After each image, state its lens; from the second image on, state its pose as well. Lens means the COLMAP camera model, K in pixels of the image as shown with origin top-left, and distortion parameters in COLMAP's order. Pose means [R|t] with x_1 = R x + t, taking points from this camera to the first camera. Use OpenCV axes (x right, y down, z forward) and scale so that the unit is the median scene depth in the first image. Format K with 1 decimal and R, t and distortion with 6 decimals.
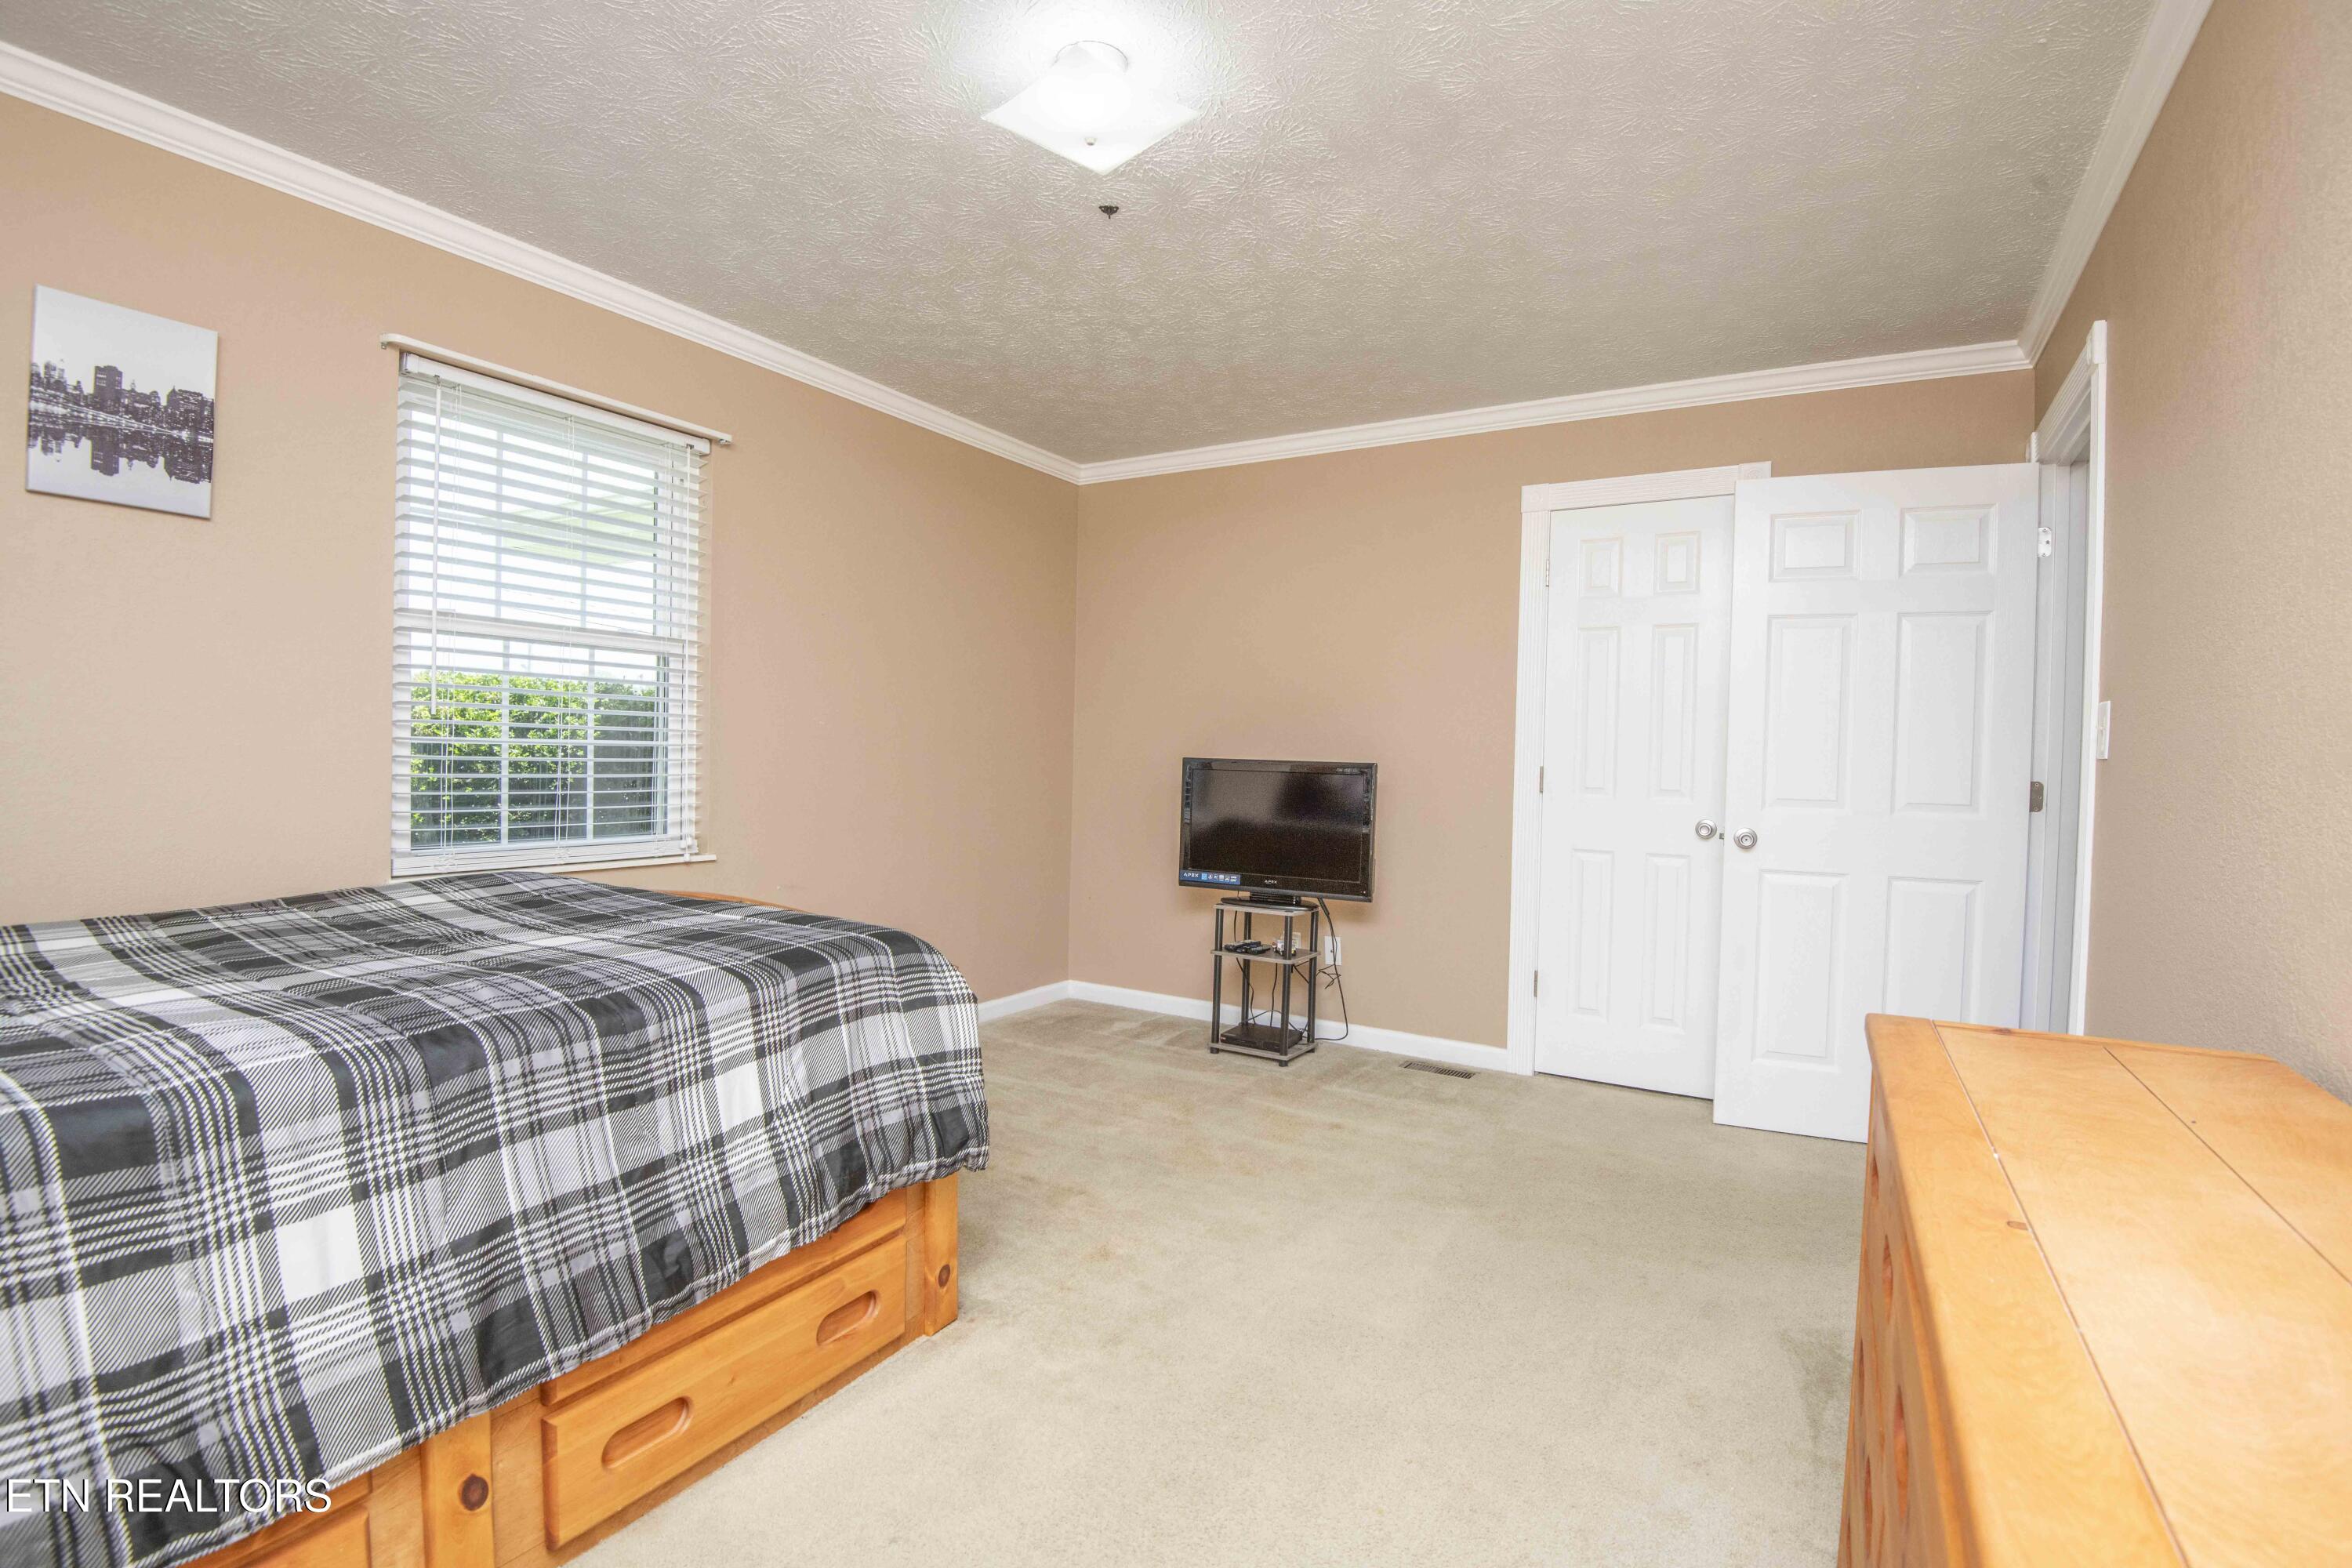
lens RADIAL K [[1086.6, 0, 1188.8], [0, 1086.6, 786.4], [0, 0, 1]] dist [-0.019641, -0.014257]
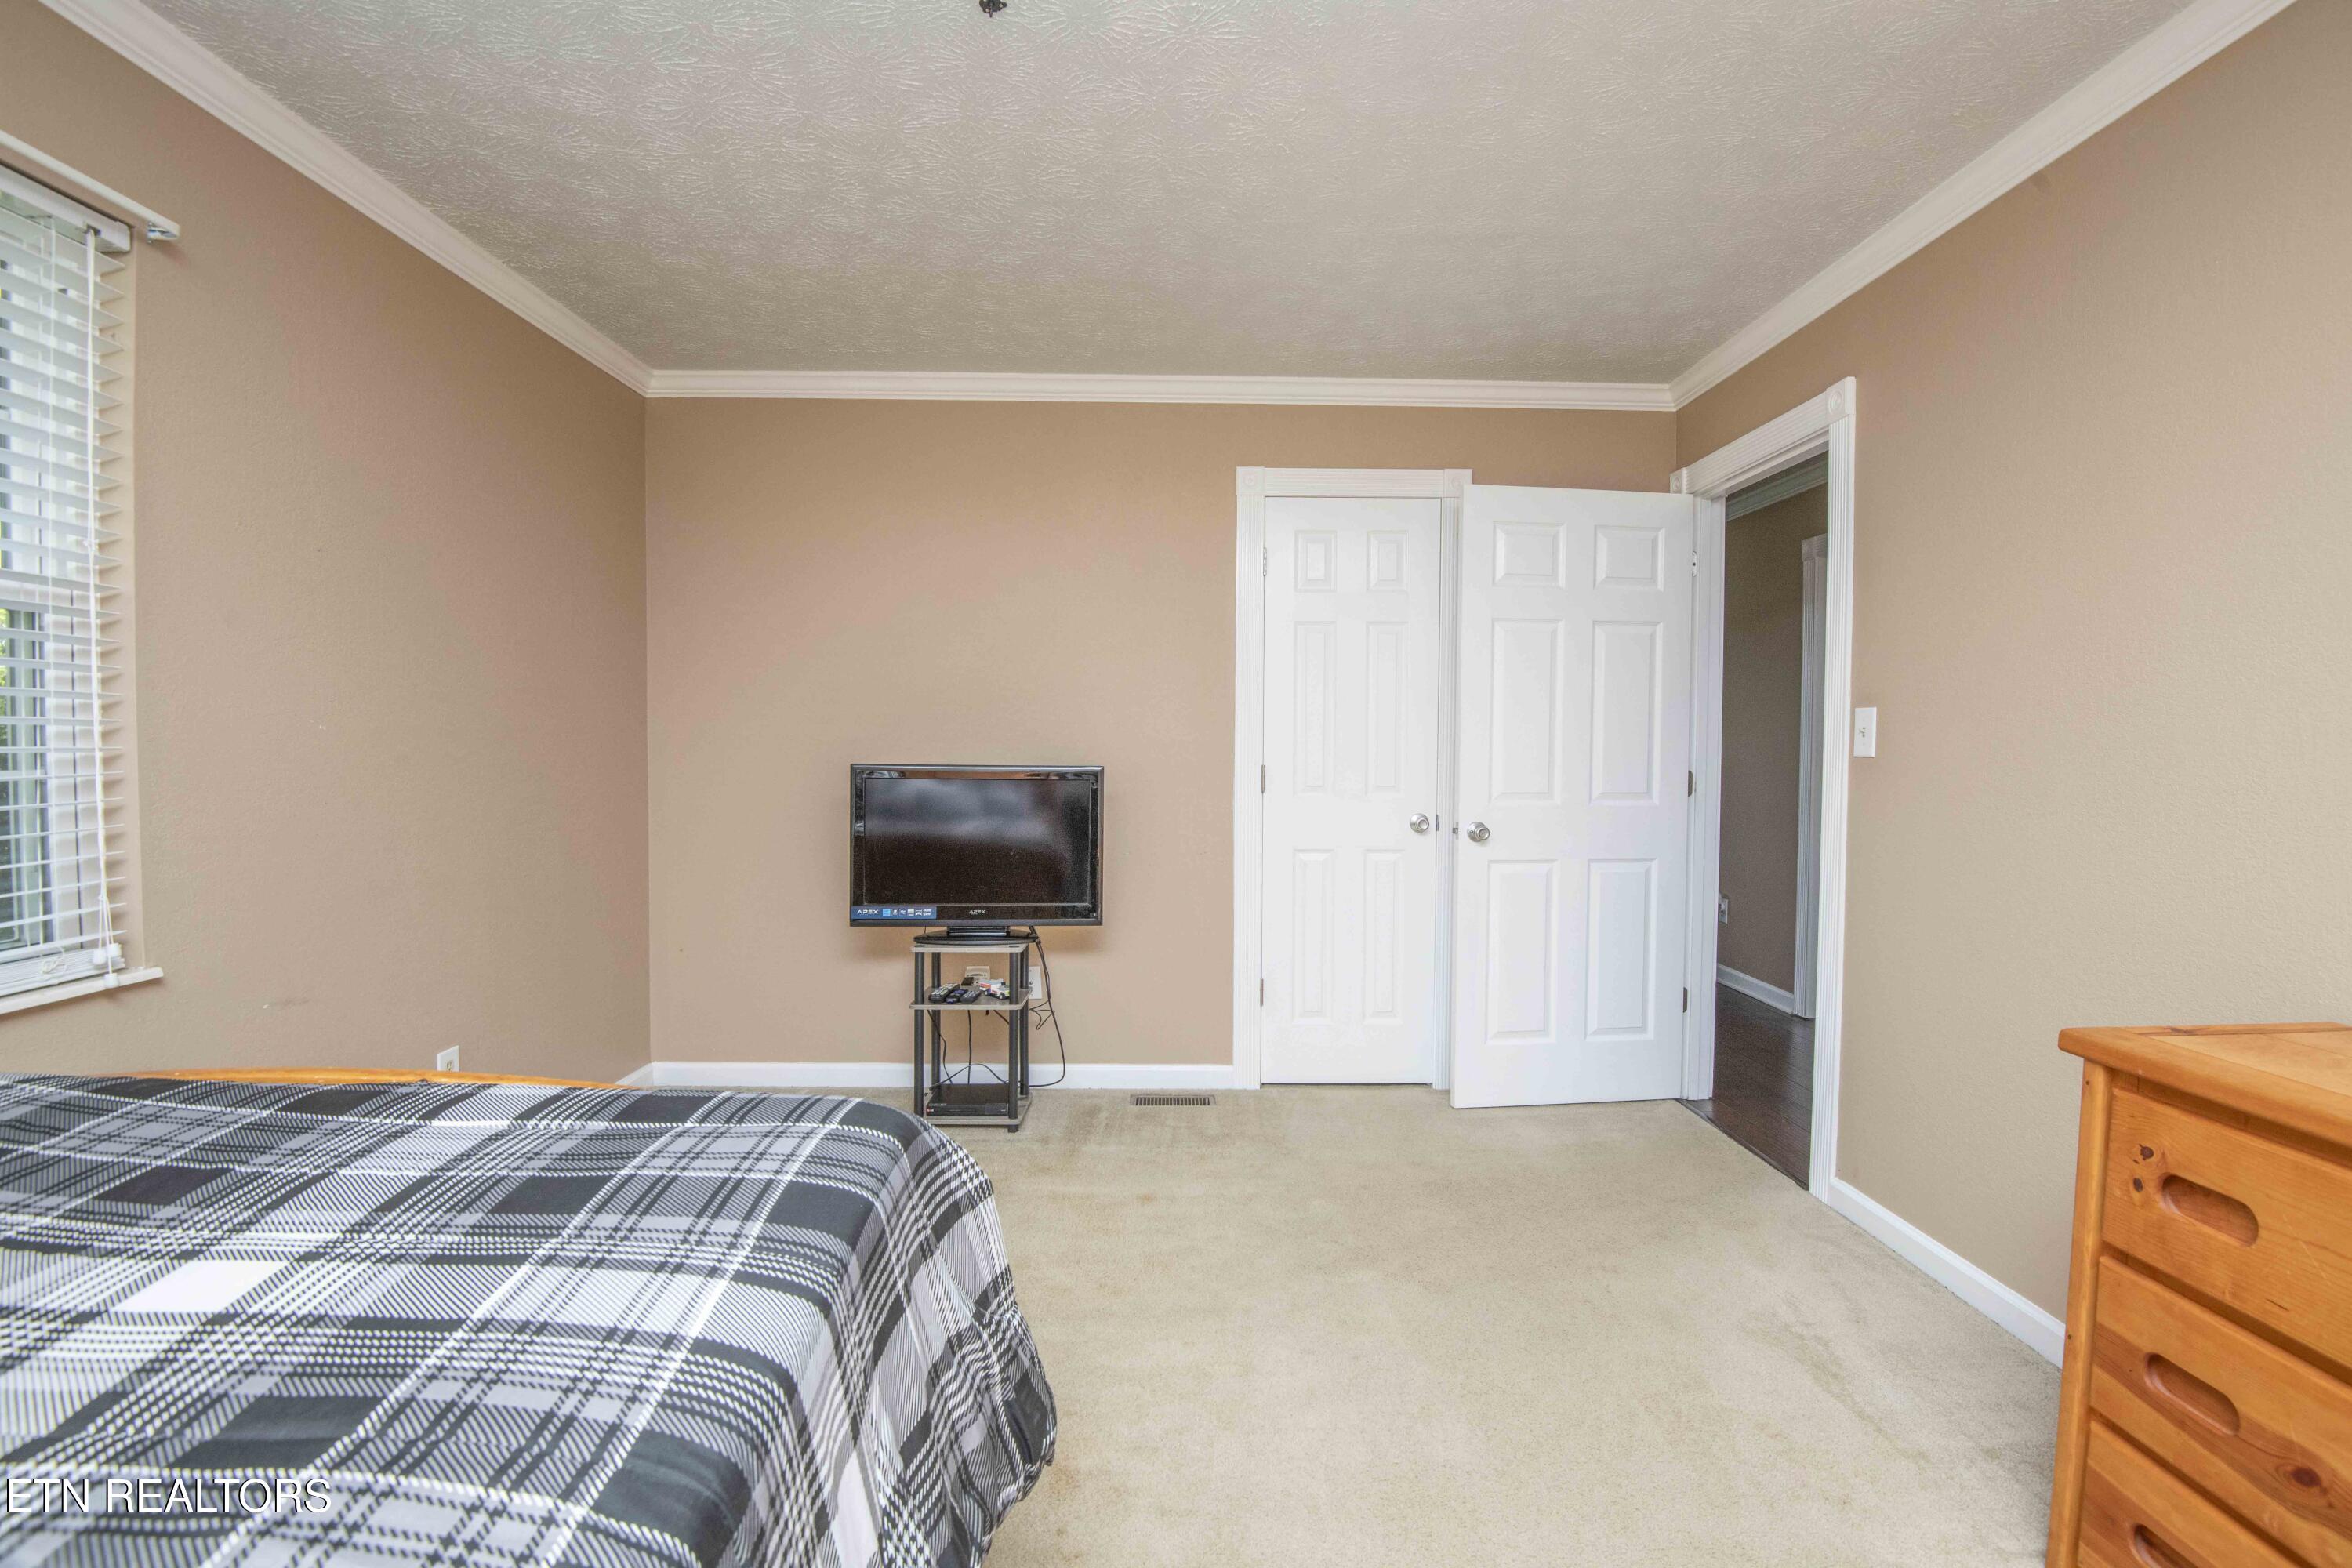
lens RADIAL K [[1086.6, 0, 1178.5], [0, 1086.6, 785.3], [0, 0, 1]] dist [-0.019641, -0.014257]
pose [[0.851469, -0.037651, 0.523051, -0.231892], [0.028055, 0.999261, 0.026260, -0.027027], [-0.523653, -0.007685, 0.851897, 0.222151]]
